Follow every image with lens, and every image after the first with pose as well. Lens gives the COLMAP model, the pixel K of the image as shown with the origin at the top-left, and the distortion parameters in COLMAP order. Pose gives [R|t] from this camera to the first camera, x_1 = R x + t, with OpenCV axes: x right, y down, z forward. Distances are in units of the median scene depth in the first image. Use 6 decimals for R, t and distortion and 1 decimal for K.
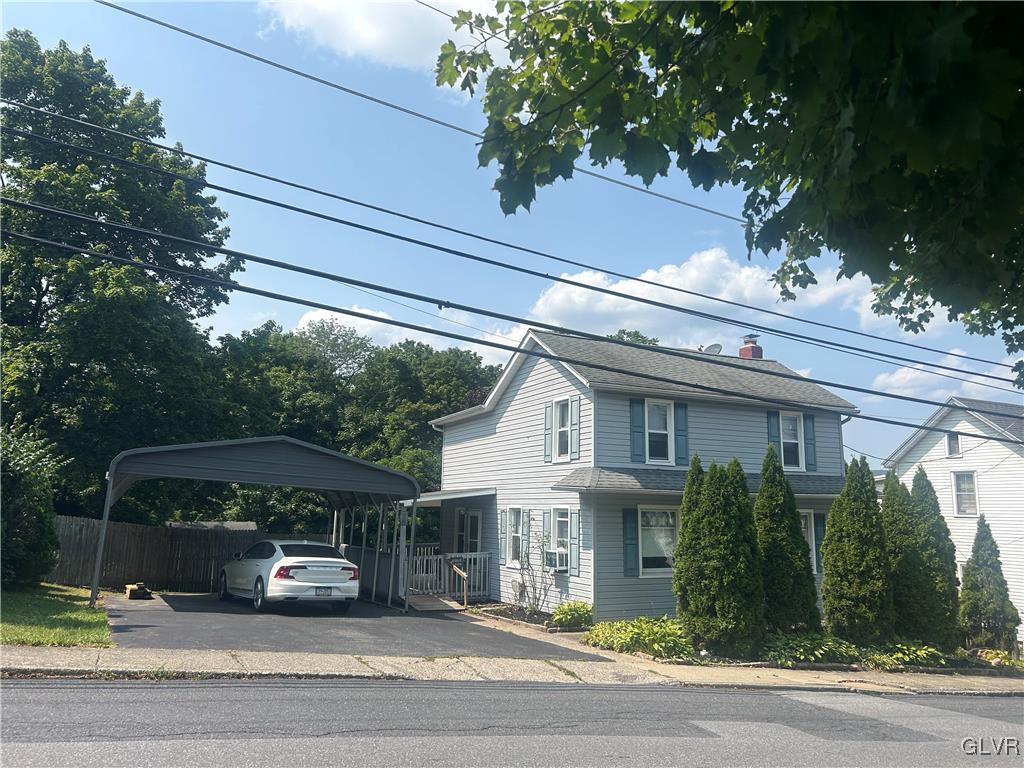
lens RADIAL K [[765.8, 0, 516.2], [0, 765.8, 378.7], [0, 0, 1]] dist [0.003412, -0.001416]
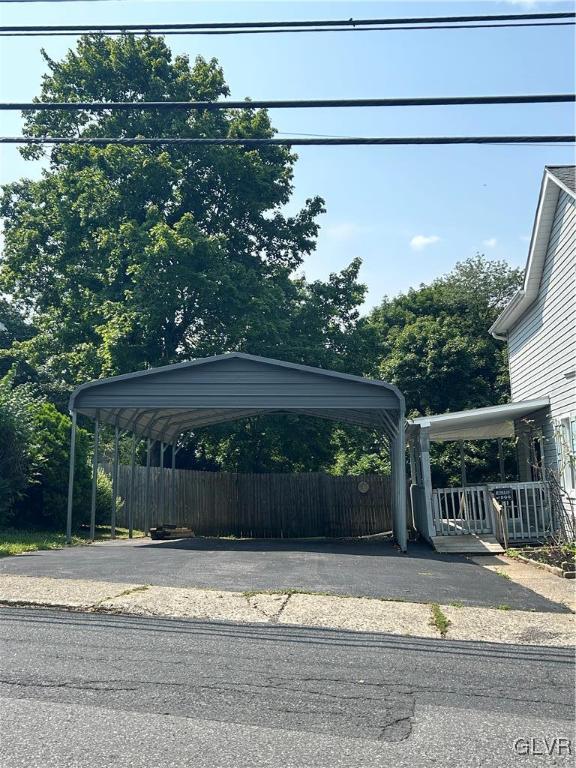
lens RADIAL K [[789.9, 0, 283.4], [0, 789.9, 386.5], [0, 0, 1]] dist [0.035657, 0.000000]
pose [[0.837263, -0.112783, -0.535043, 0.069199], [0.144441, 0.989359, 0.017479, 0.032996], [0.527379, -0.091916, 0.844644, 0.083065]]
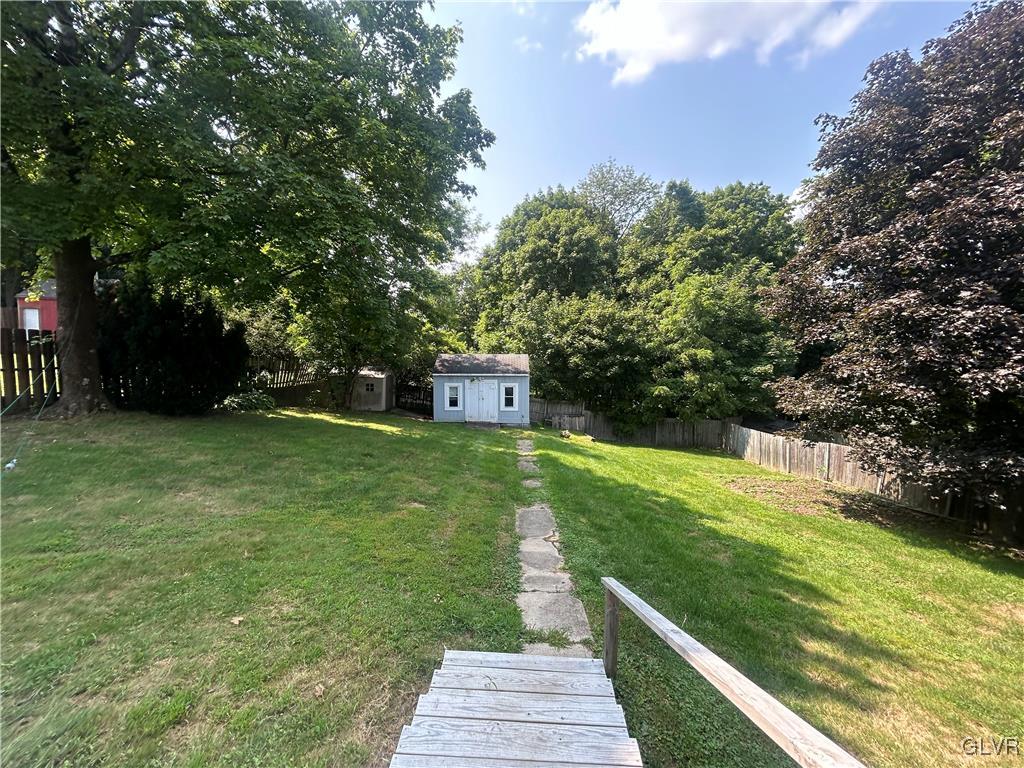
lens RADIAL K [[416.8, 0, 513.4], [0, 416.8, 384.4], [0, 0, 1]] dist [0.001960, 0.000896]
pose [[0.878433, 0.035459, -0.476549, -0.098581], [0.085639, 0.969417, 0.229992, 0.094293], [0.470130, -0.242843, 0.848531, 0.500202]]
